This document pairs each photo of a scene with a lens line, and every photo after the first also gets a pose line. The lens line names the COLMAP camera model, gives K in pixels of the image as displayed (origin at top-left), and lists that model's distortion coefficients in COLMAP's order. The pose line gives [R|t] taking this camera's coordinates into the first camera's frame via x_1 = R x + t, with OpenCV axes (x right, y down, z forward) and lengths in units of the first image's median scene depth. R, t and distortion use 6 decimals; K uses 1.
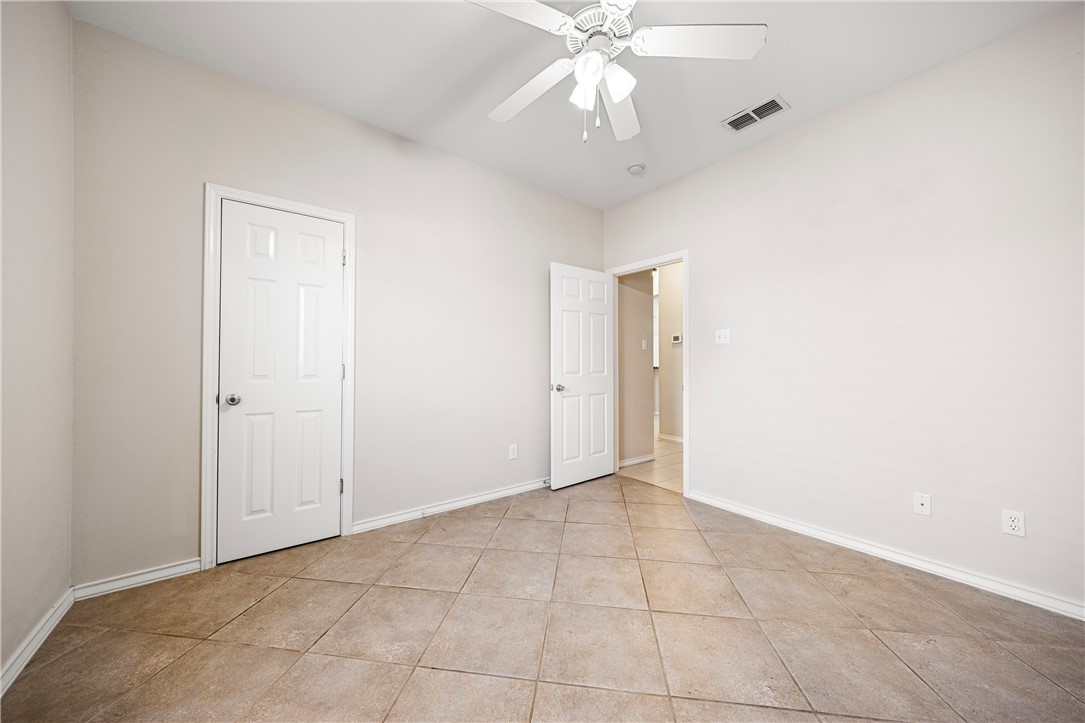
lens RADIAL K [[379.2, 0, 538.3], [0, 379.2, 360.4], [0, 0, 1]] dist [-0.002417, -0.000135]
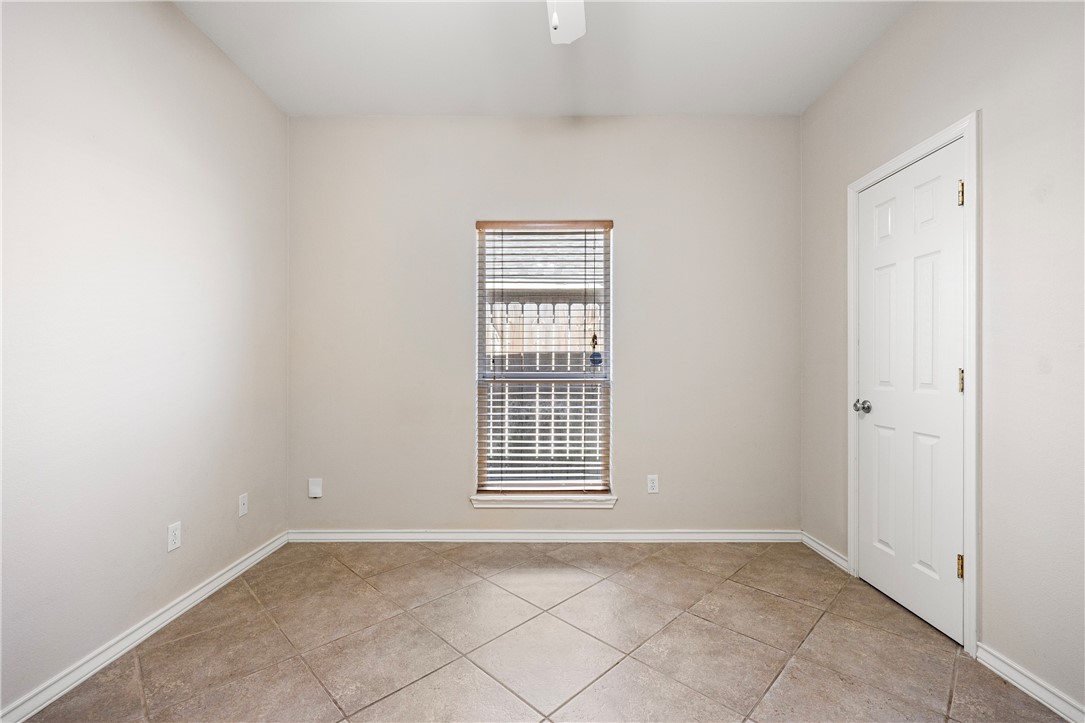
lens RADIAL K [[446.9, 0, 534.3], [0, 446.9, 364.3], [0, 0, 1]] dist [0.004065, 0.000137]
pose [[-0.597110, -0.001072, -0.802158, 0.559762], [0.010838, 0.999897, -0.009403, 0.002537], [0.802086, -0.014308, -0.597037, 1.031496]]
